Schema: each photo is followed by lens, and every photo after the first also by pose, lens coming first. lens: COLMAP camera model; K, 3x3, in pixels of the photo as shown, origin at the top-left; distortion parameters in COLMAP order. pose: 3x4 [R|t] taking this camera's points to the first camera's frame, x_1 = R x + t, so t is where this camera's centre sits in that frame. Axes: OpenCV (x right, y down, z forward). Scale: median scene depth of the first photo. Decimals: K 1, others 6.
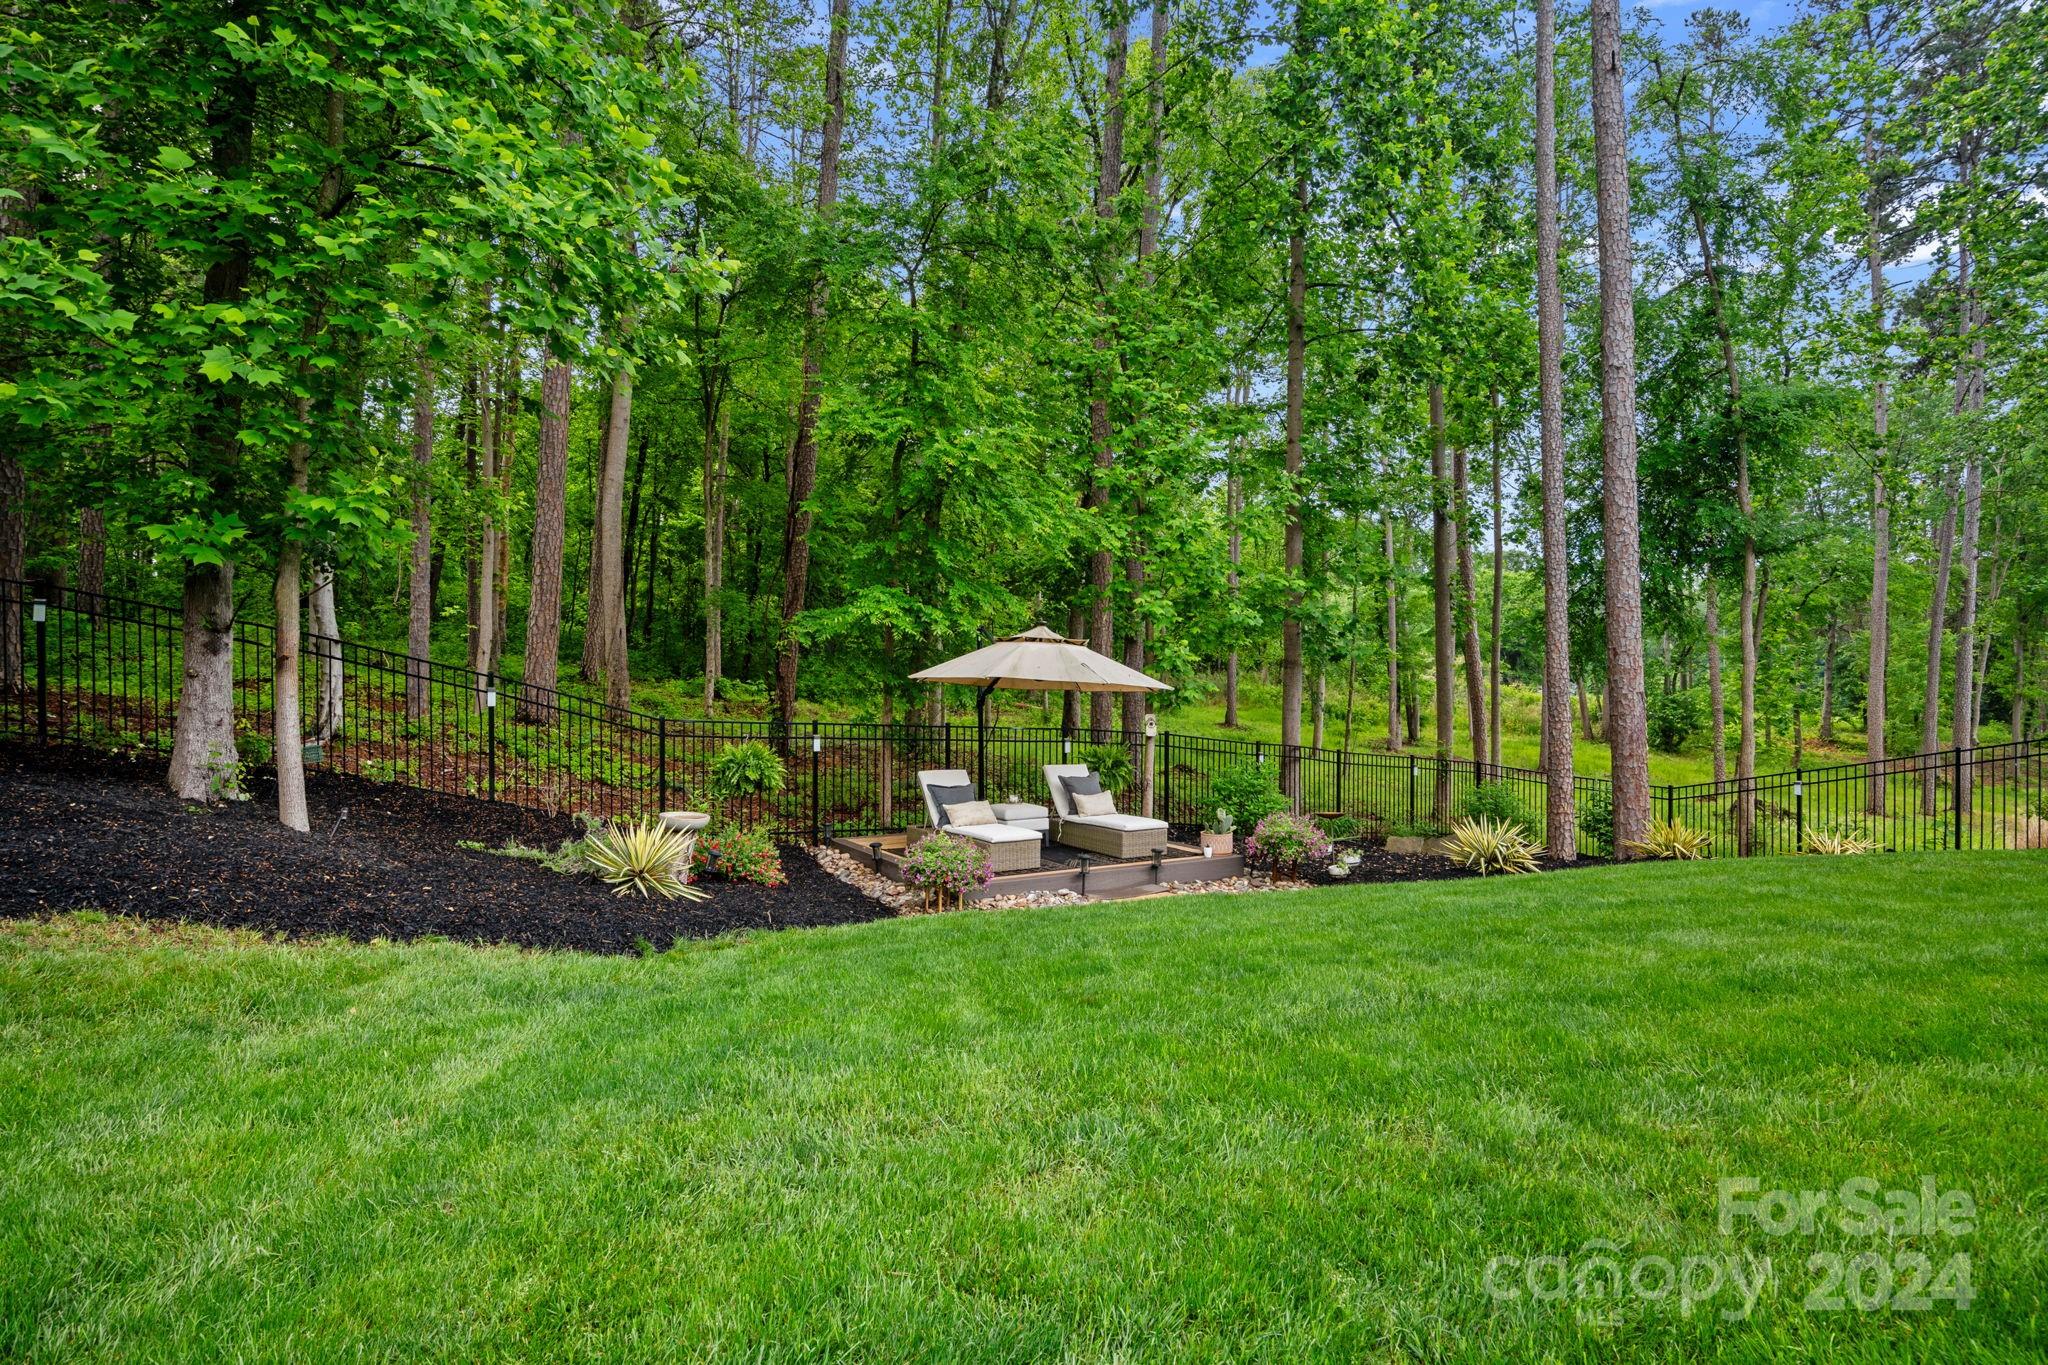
lens RADIAL K [[972.1, 0, 1024.0], [0, 972.1, 682.5], [0, 0, 1]] dist [0.000685, 0.000086]
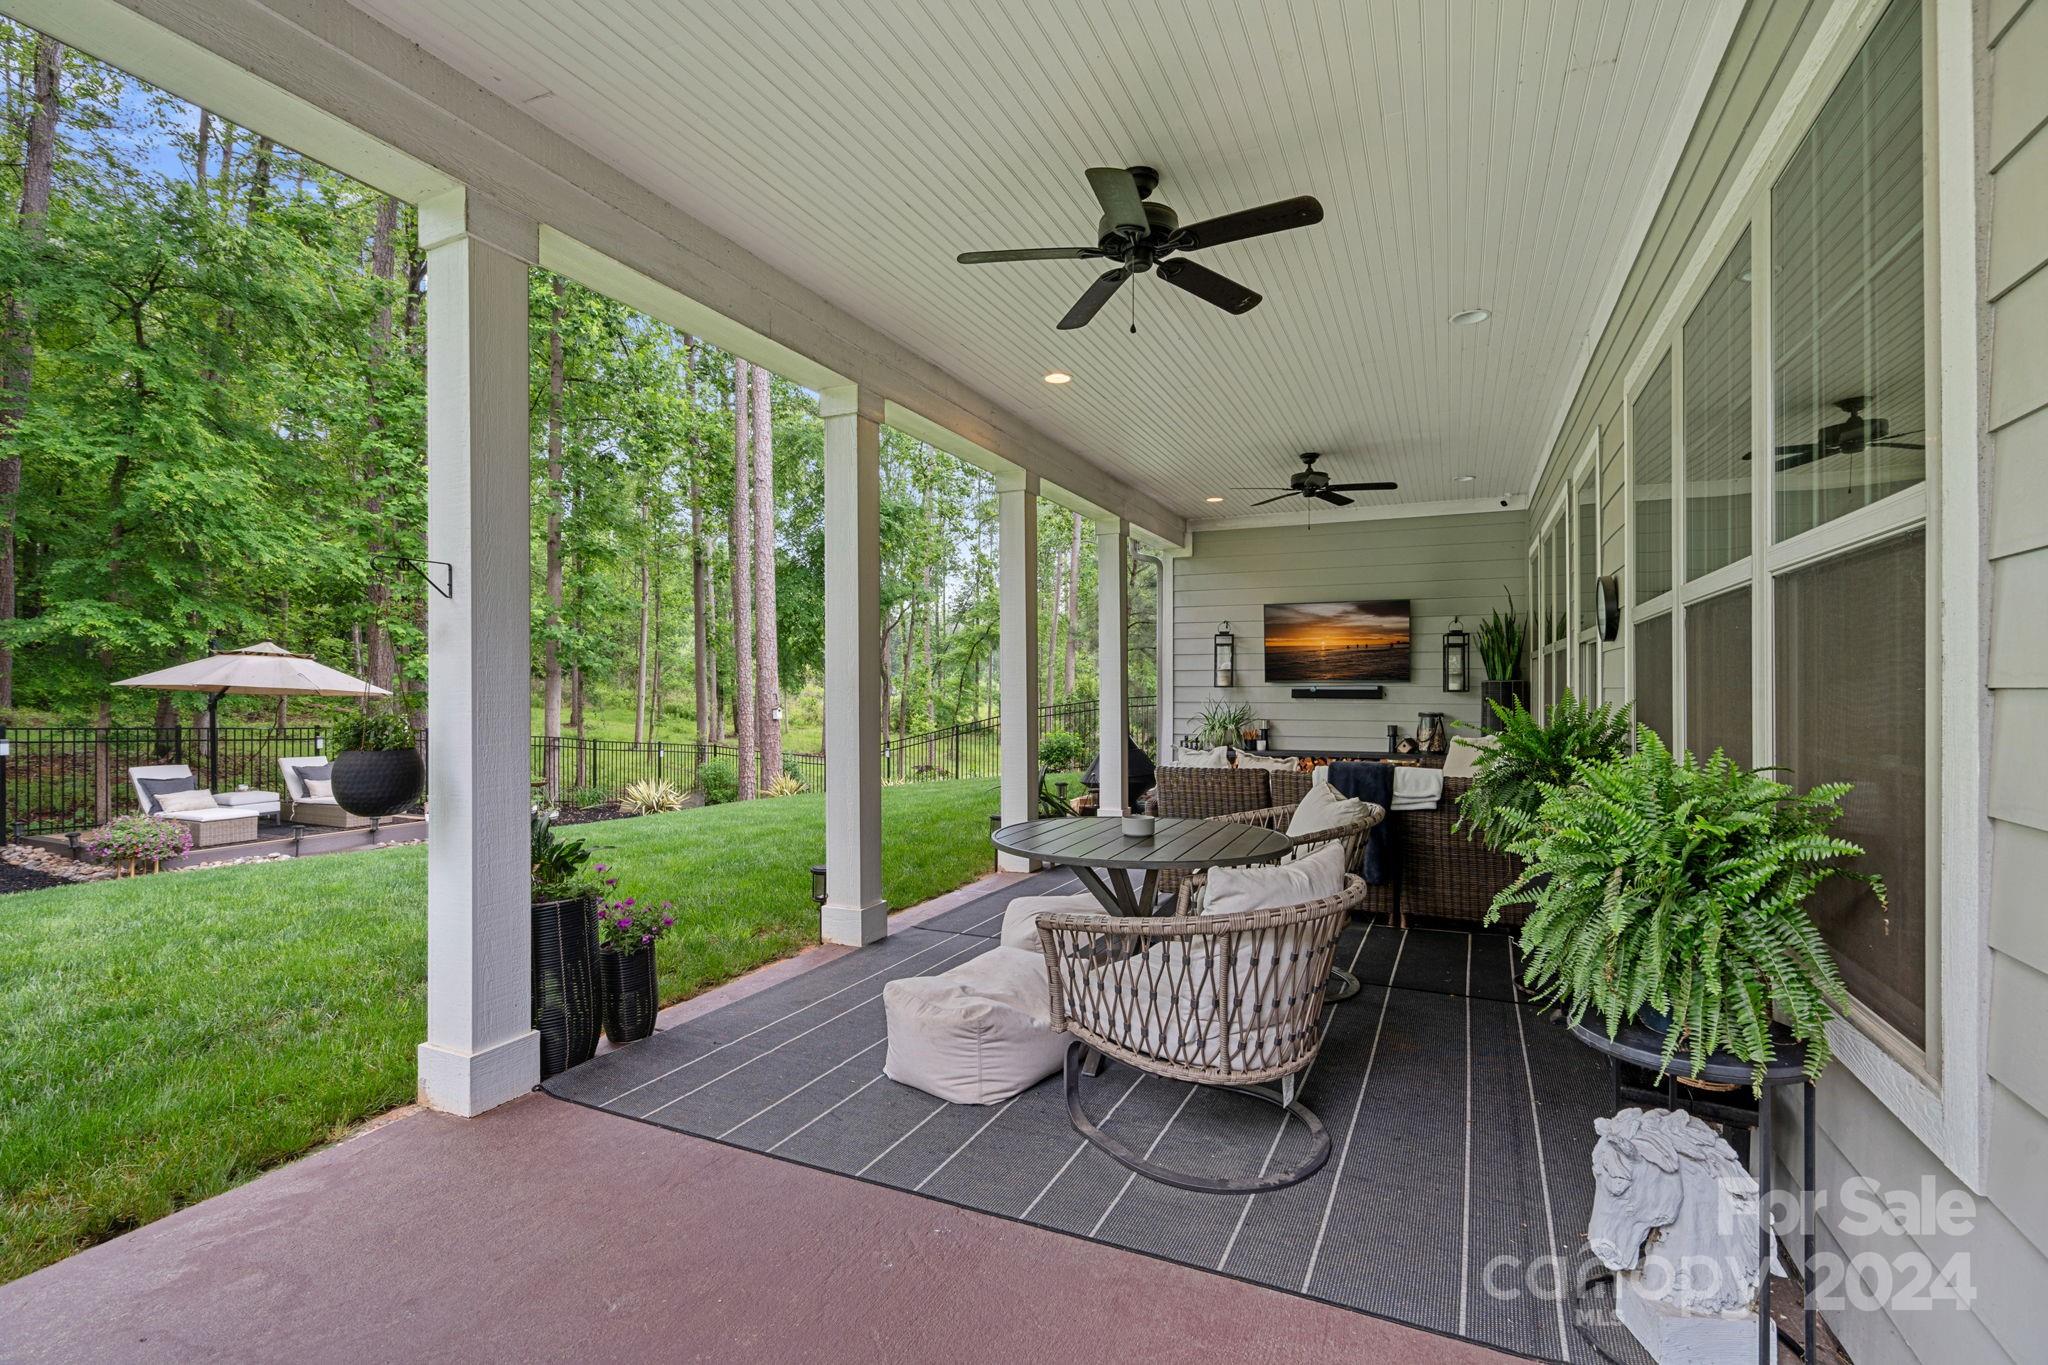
lens RADIAL K [[922.6, 0, 1026.8], [0, 922.6, 689.1], [0, 0, 1]] dist [0.000339, 0.000025]
pose [[0.837787, -0.004284, 0.545981, 0.174764], [0.003958, 0.999991, 0.001773, 0.002312], [-0.545983, 0.000675, 0.837796, -0.453322]]
